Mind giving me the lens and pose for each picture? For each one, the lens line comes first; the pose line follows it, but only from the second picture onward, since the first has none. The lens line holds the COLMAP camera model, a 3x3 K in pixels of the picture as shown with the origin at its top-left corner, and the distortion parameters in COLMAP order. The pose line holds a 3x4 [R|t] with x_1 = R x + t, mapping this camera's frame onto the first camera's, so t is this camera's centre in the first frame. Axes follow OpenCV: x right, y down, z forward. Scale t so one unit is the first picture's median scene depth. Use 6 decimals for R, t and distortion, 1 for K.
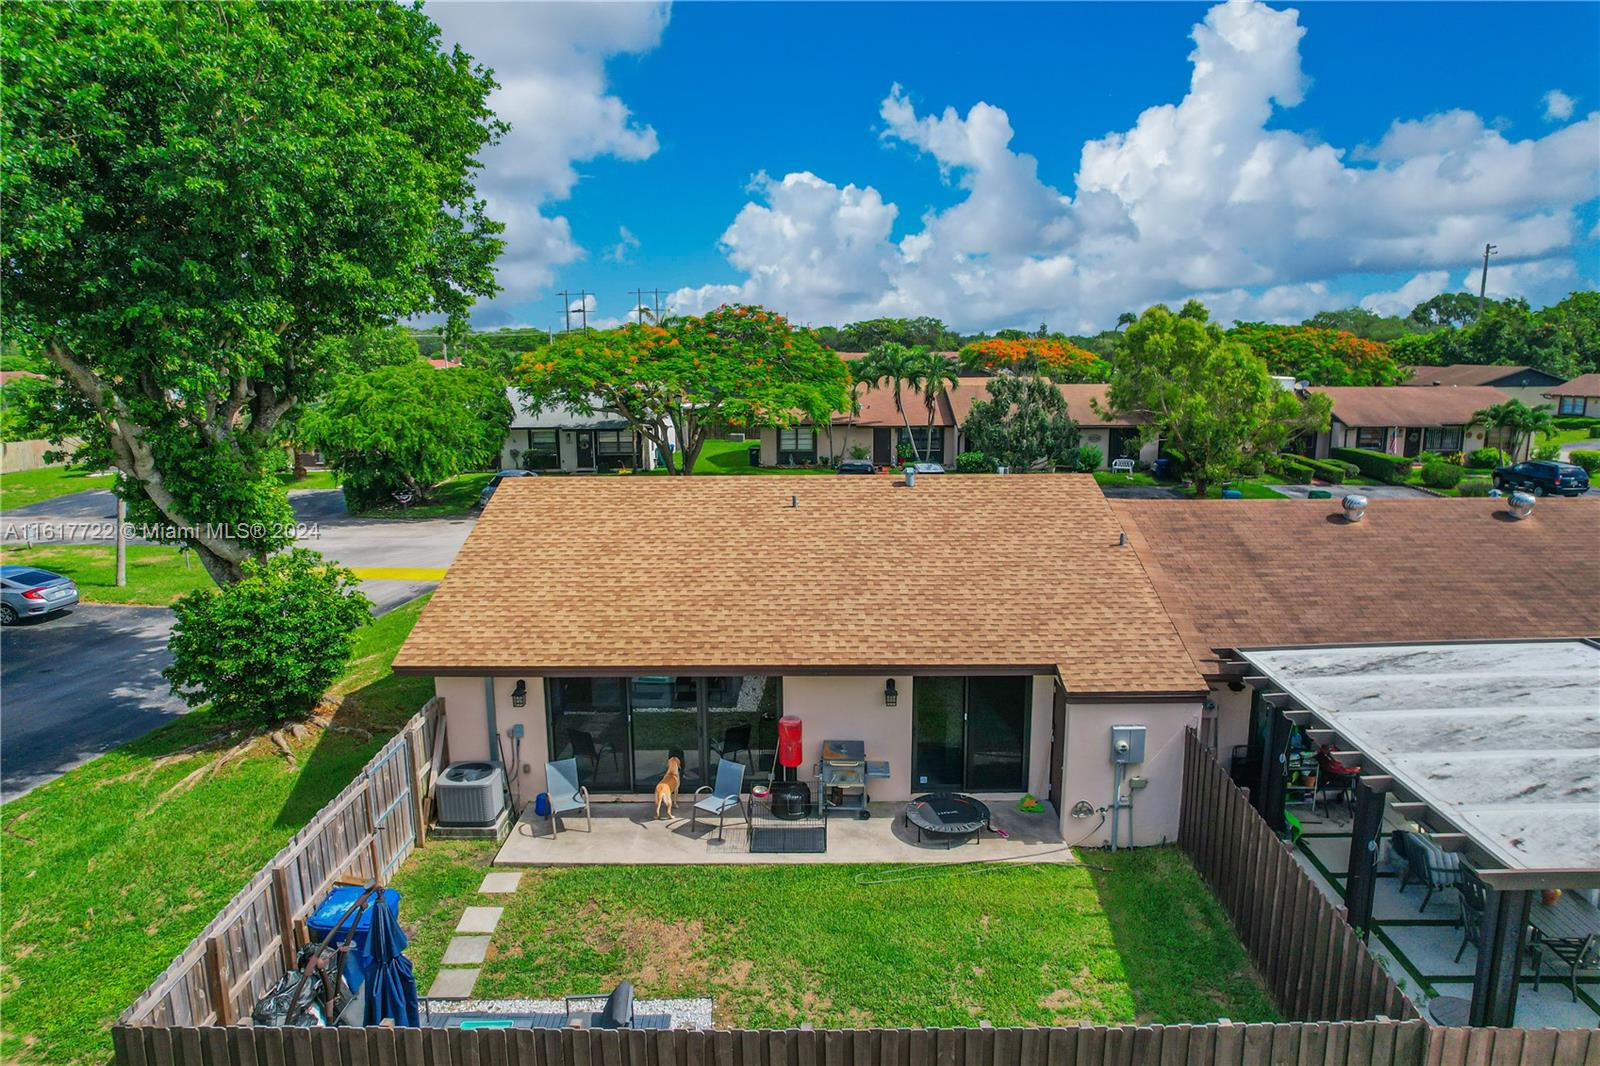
lens RADIAL K [[1028.4, 0, 802.7], [0, 1028.4, 530.4], [0, 0, 1]] dist [-0.065635, 0.058353]
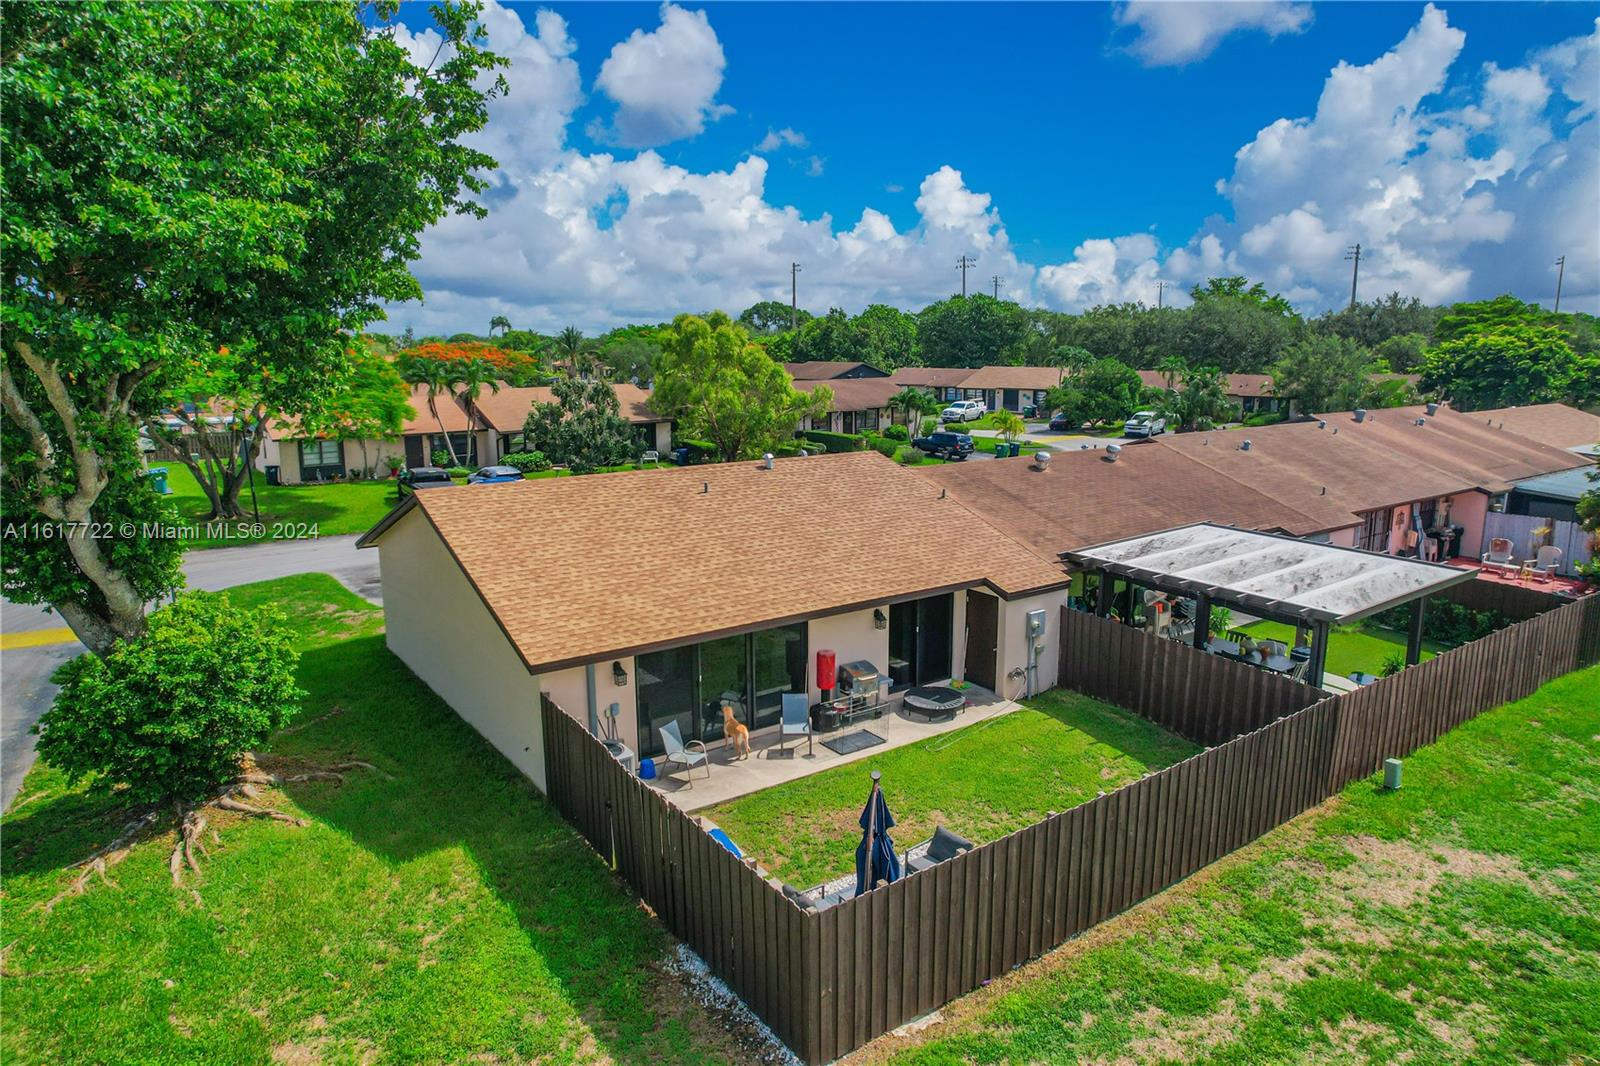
lens RADIAL K [[1022.4, 0, 800.0], [0, 1022.4, 533.0], [0, 0, 1]] dist [-0.055778, 0.046851]
pose [[0.807375, -0.107293, 0.580201, -0.734392], [0.106620, 0.993670, 0.035387, -0.007956], [-0.580325, 0.033291, 0.813704, -0.005399]]
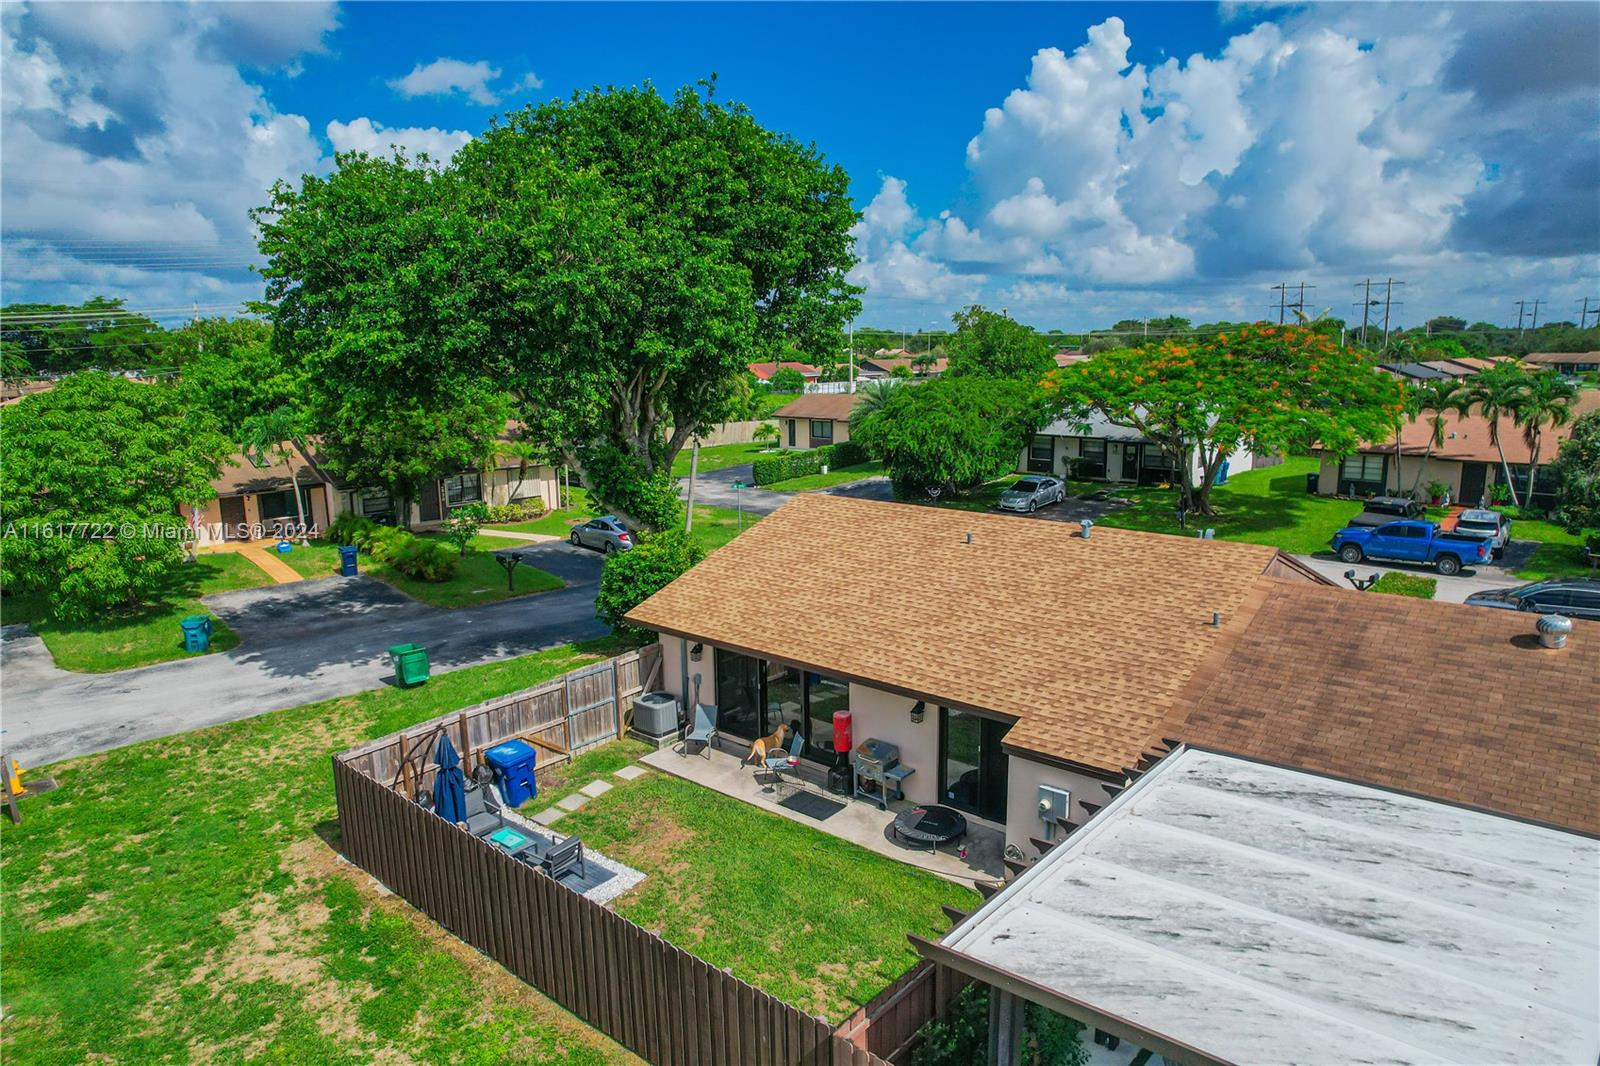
lens RADIAL K [[1028.4, 0, 802.7], [0, 1028.4, 530.4], [0, 0, 1]] dist [-0.065635, 0.058353]
pose [[0.766835, 0.117589, -0.630981, 0.691417], [-0.111218, 0.992547, 0.049806, -0.089389], [0.632135, 0.031983, 0.774198, 0.004834]]
